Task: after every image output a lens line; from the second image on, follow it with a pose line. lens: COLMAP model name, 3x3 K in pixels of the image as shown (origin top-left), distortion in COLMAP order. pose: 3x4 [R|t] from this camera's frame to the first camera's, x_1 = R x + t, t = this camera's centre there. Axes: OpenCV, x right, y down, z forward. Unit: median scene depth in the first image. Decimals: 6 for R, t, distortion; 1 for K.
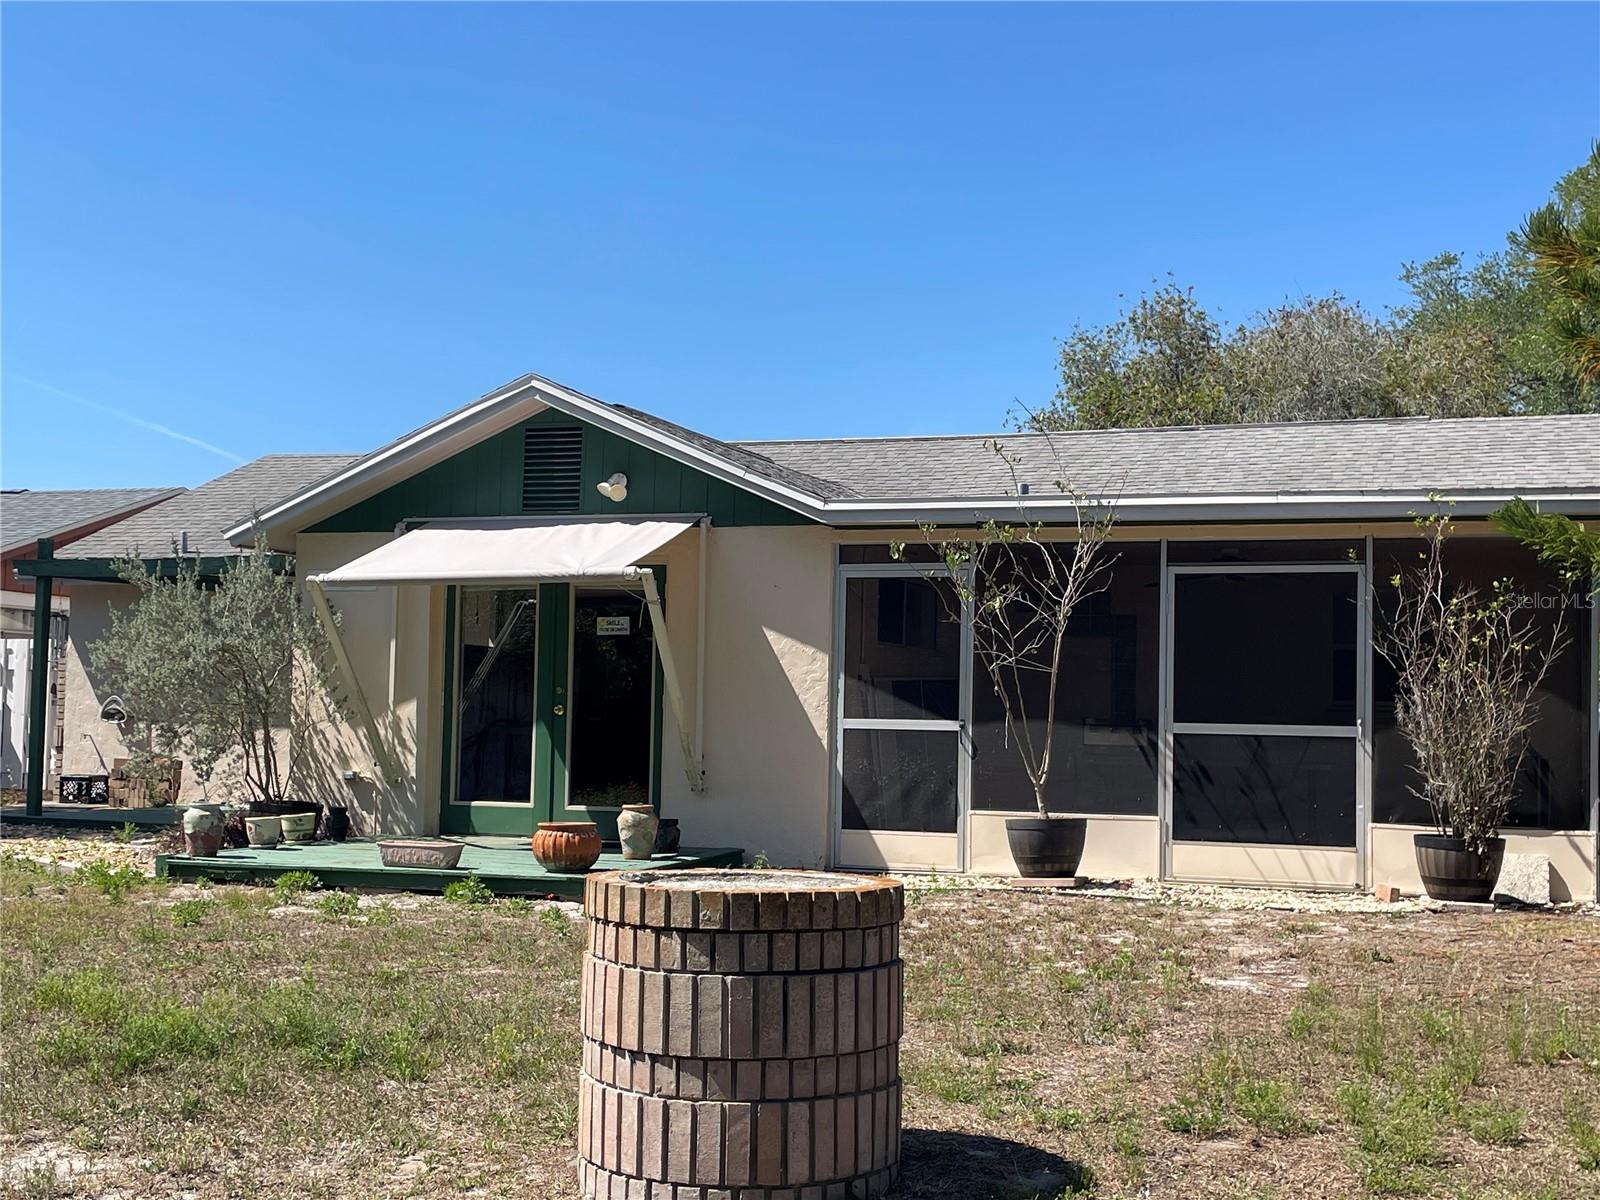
lens RADIAL K [[1955.3, 0, 801.5], [0, 1955.3, 600.6], [0, 0, 1]] dist [0.083731, 0.000000]
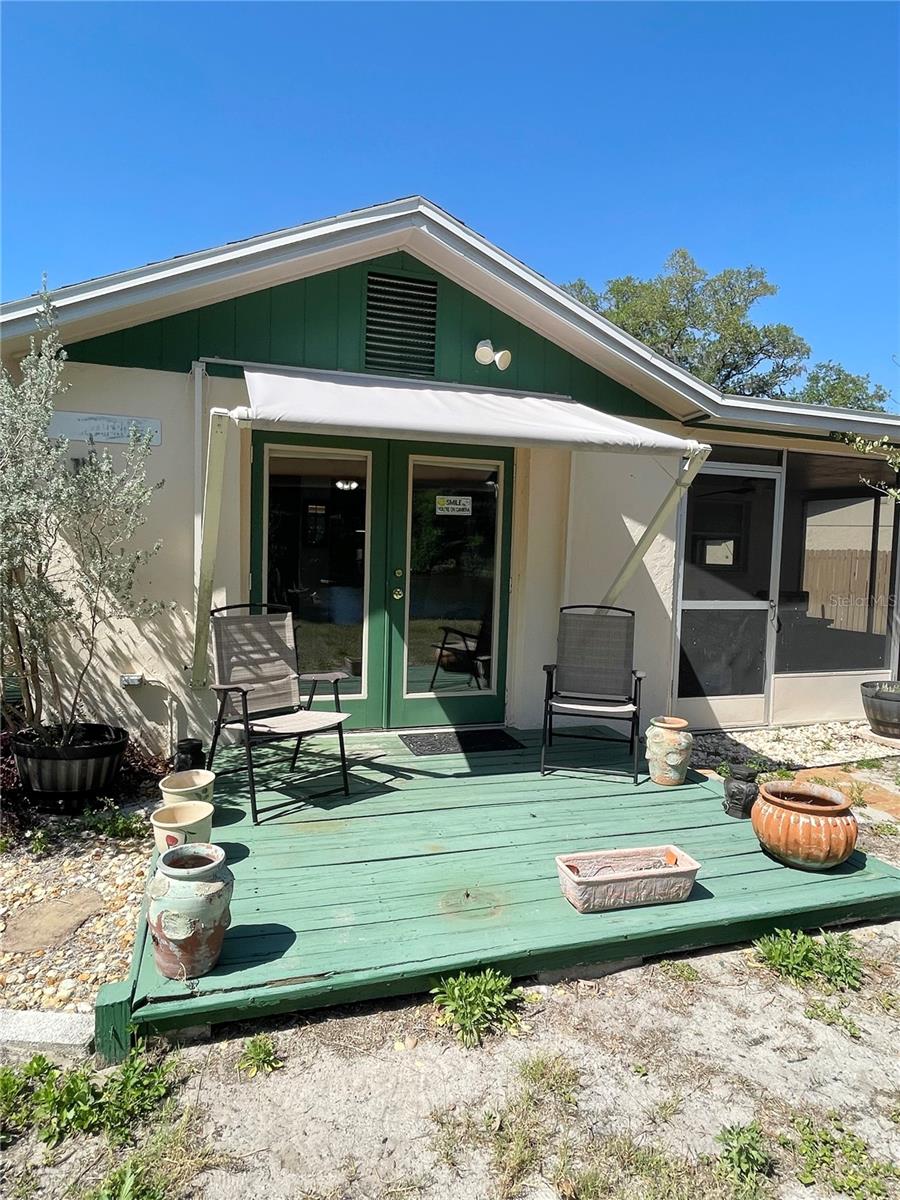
lens RADIAL K [[690.5, 0, 434.2], [0, 690.5, 581.6], [0, 0, 1]] dist [0.020074, 0.000086]
pose [[0.790836, -0.023785, 0.611565, -0.360203], [-0.050839, 0.993238, 0.104371, 0.017353], [-0.609913, -0.113632, 0.784280, 0.851135]]
